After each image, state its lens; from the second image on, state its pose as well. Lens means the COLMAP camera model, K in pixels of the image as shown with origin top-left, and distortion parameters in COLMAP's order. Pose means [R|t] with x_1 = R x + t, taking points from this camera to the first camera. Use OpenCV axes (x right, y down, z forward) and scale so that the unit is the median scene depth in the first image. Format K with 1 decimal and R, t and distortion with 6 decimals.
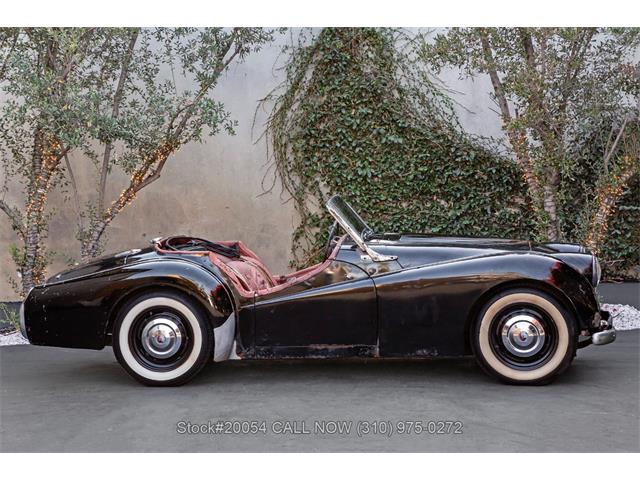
lens RADIAL K [[1393.3, 0, 320.0], [0, 1393.3, 240.0], [0, 0, 1]] dist [0.509205, 0.197267]
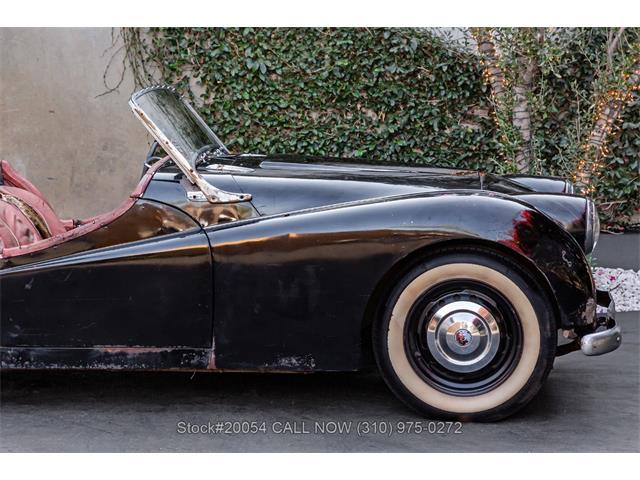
lens RADIAL K [[1525.0, 0, 320.0], [0, 1525.0, 240.0], [0, 0, 1]] dist [0.548709, -0.083636]
pose [[0.999428, 0.021348, 0.026219, 0.045608], [-0.022586, 0.998598, 0.047865, -0.000197], [-0.025160, -0.048429, 0.998510, 0.251631]]
